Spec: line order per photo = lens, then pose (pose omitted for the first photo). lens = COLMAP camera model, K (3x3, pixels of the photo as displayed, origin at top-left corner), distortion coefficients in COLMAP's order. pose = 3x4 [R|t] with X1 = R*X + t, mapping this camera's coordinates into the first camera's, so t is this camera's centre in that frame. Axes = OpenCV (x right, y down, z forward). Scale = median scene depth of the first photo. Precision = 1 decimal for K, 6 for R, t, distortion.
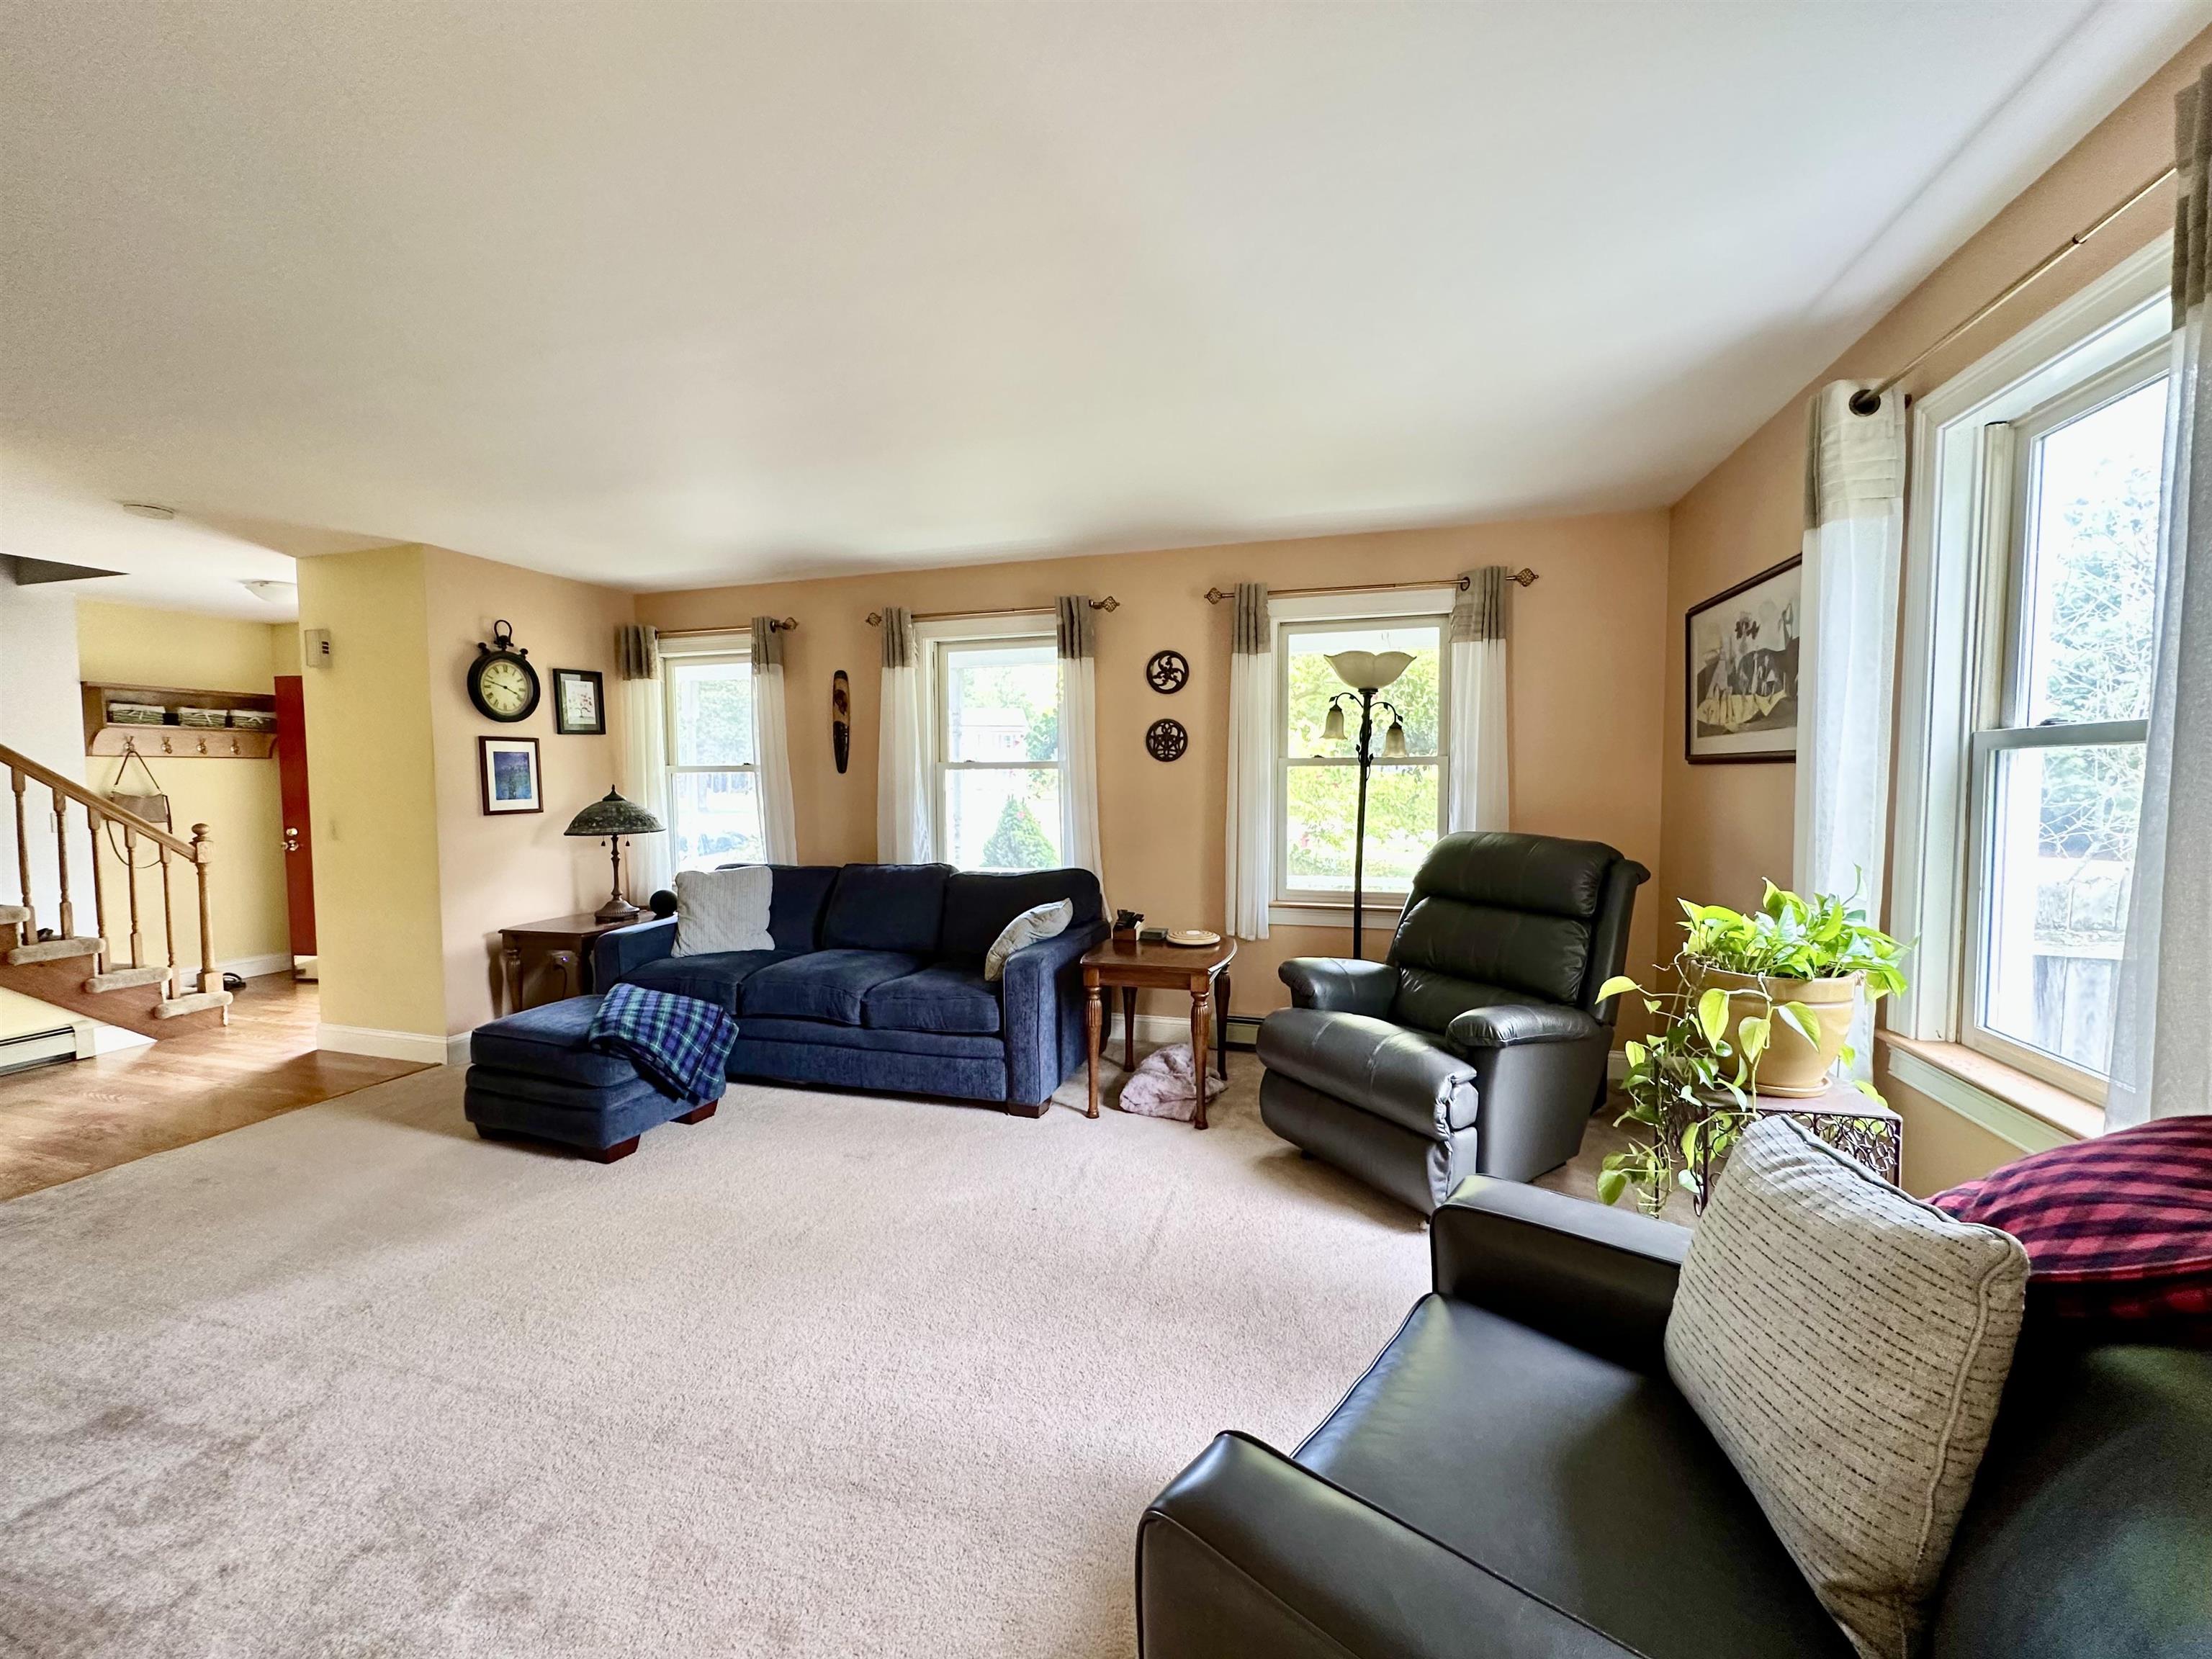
lens RADIAL K [[881.3, 0, 1109.5], [0, 881.3, 831.4], [0, 0, 1]] dist [-0.003939, 0.001091]
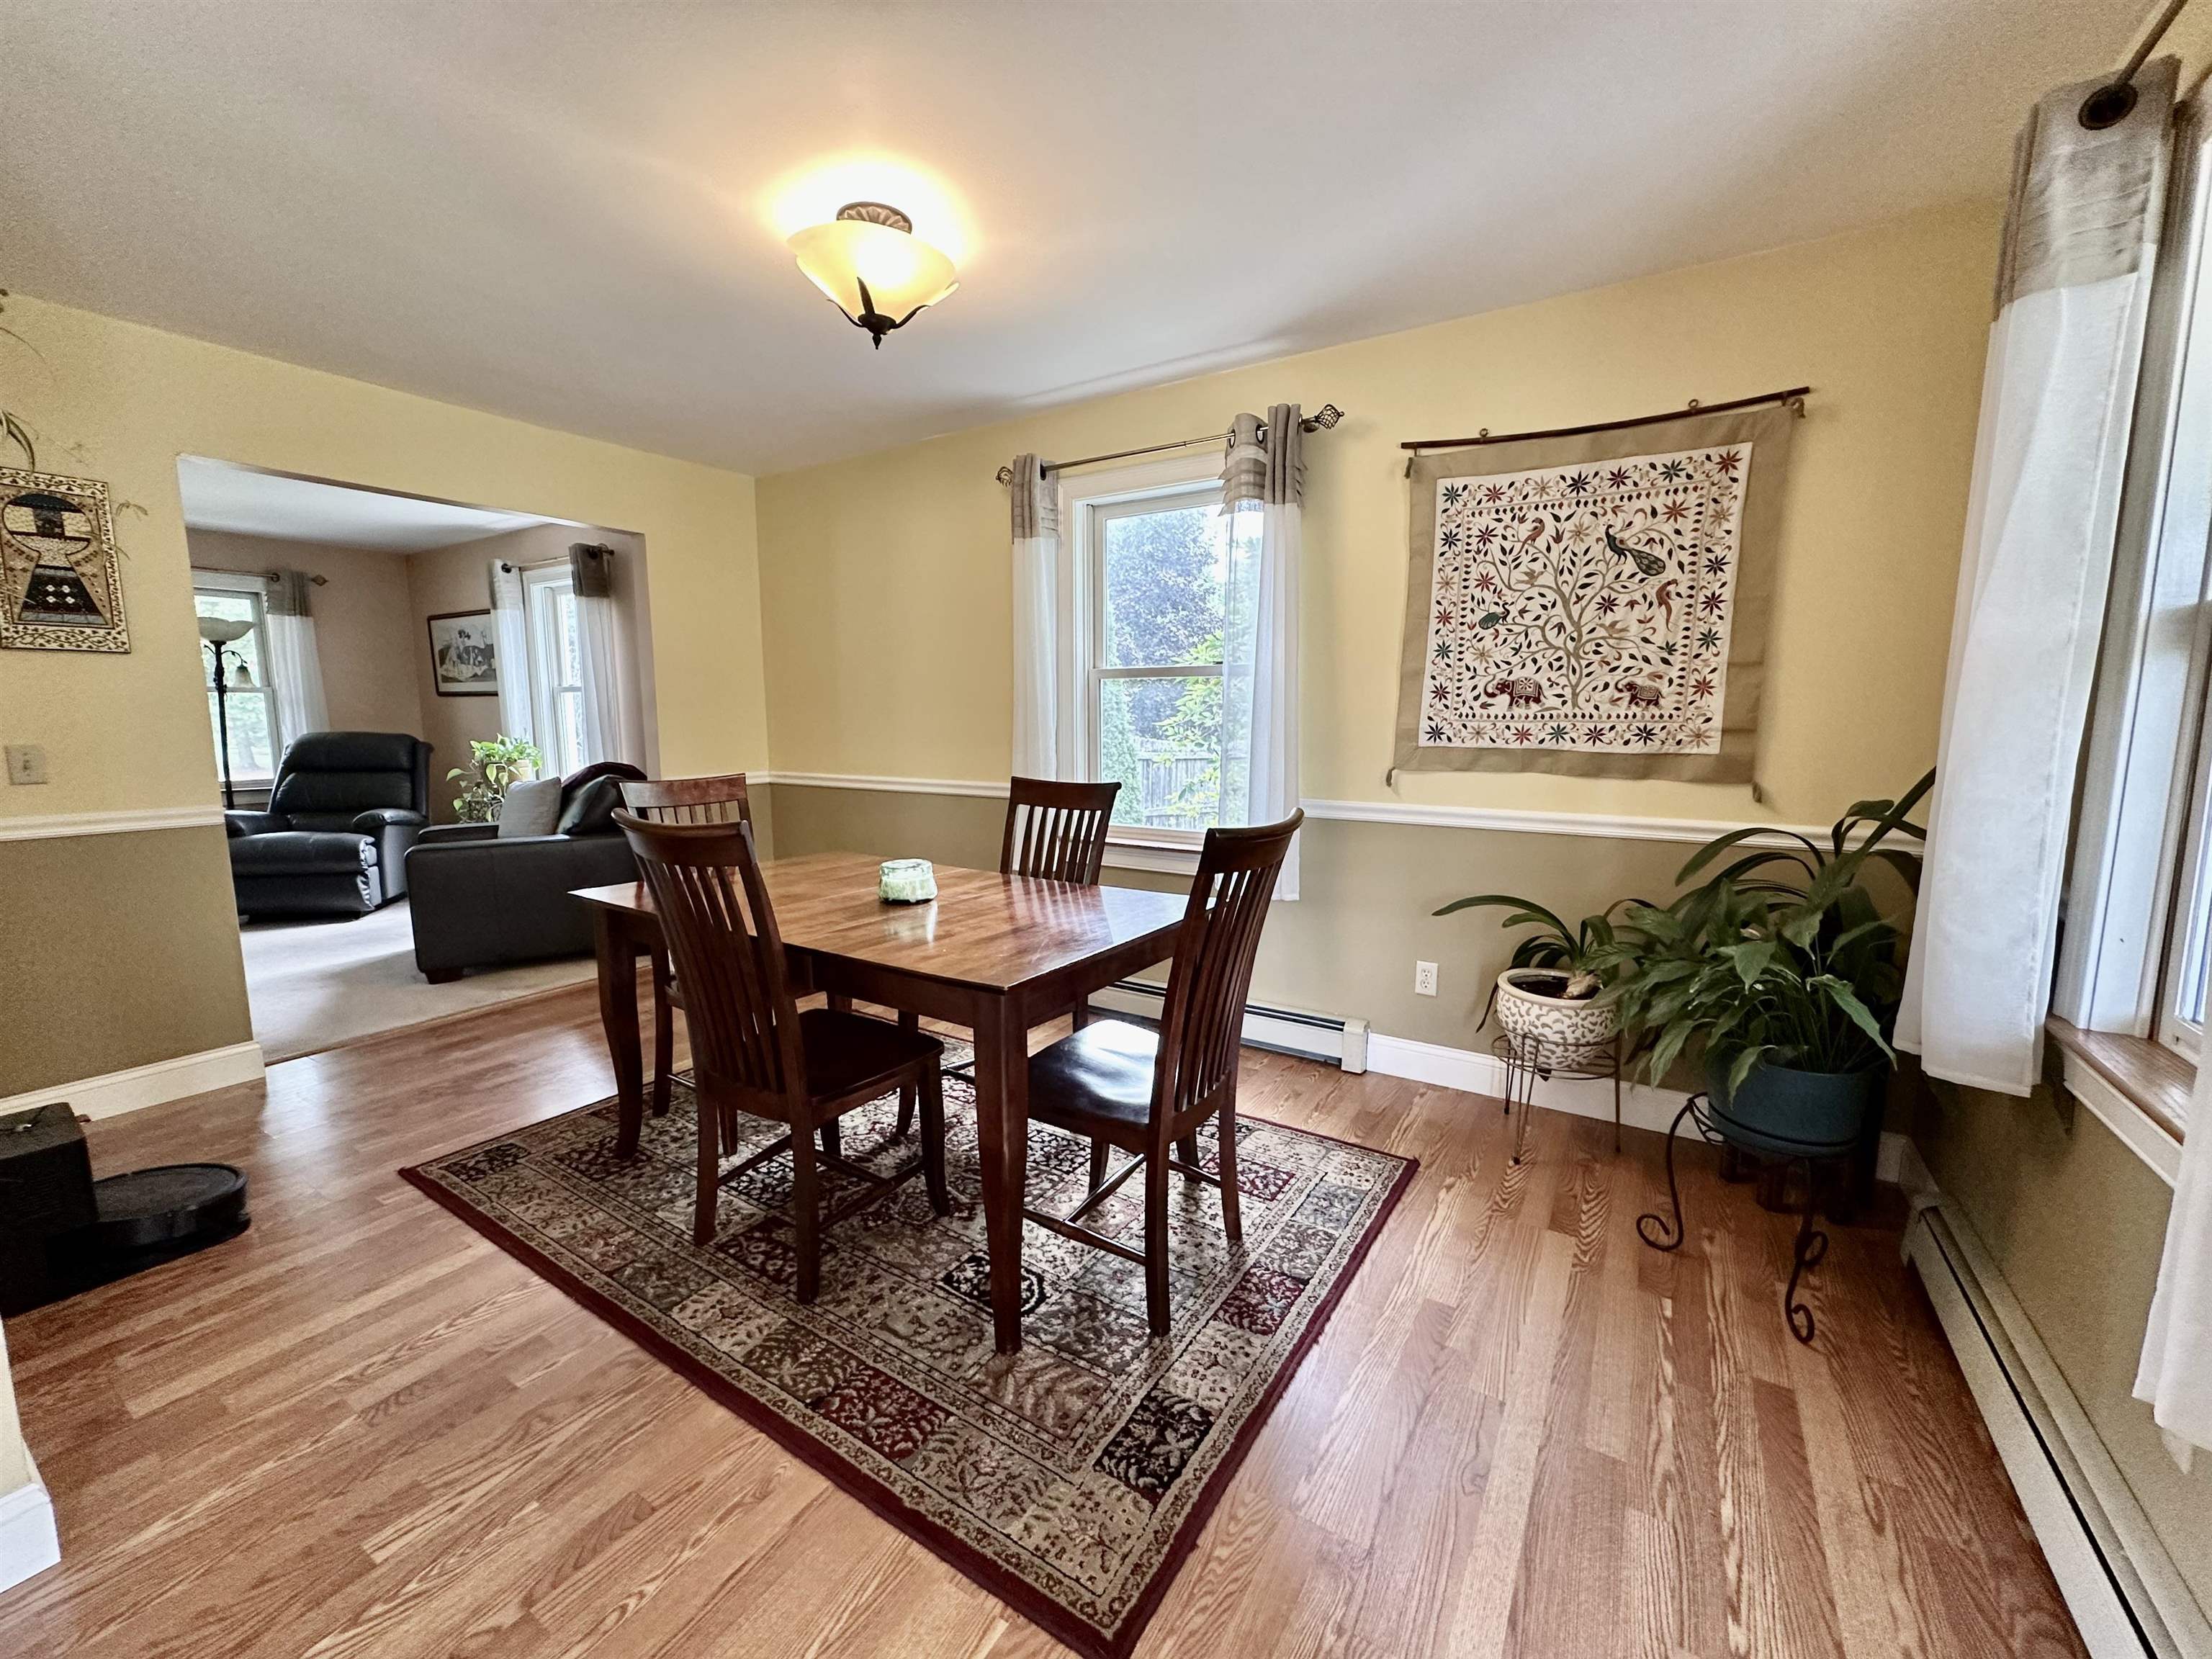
lens RADIAL K [[881.3, 0, 1113.0], [0, 881.3, 832.8], [0, 0, 1]] dist [-0.003939, 0.001091]
pose [[0.264351, -0.121093, 0.956794, -1.009952], [0.056539, 0.992326, 0.109968, 0.111089], [-0.962768, 0.025026, 0.269169, -1.139100]]
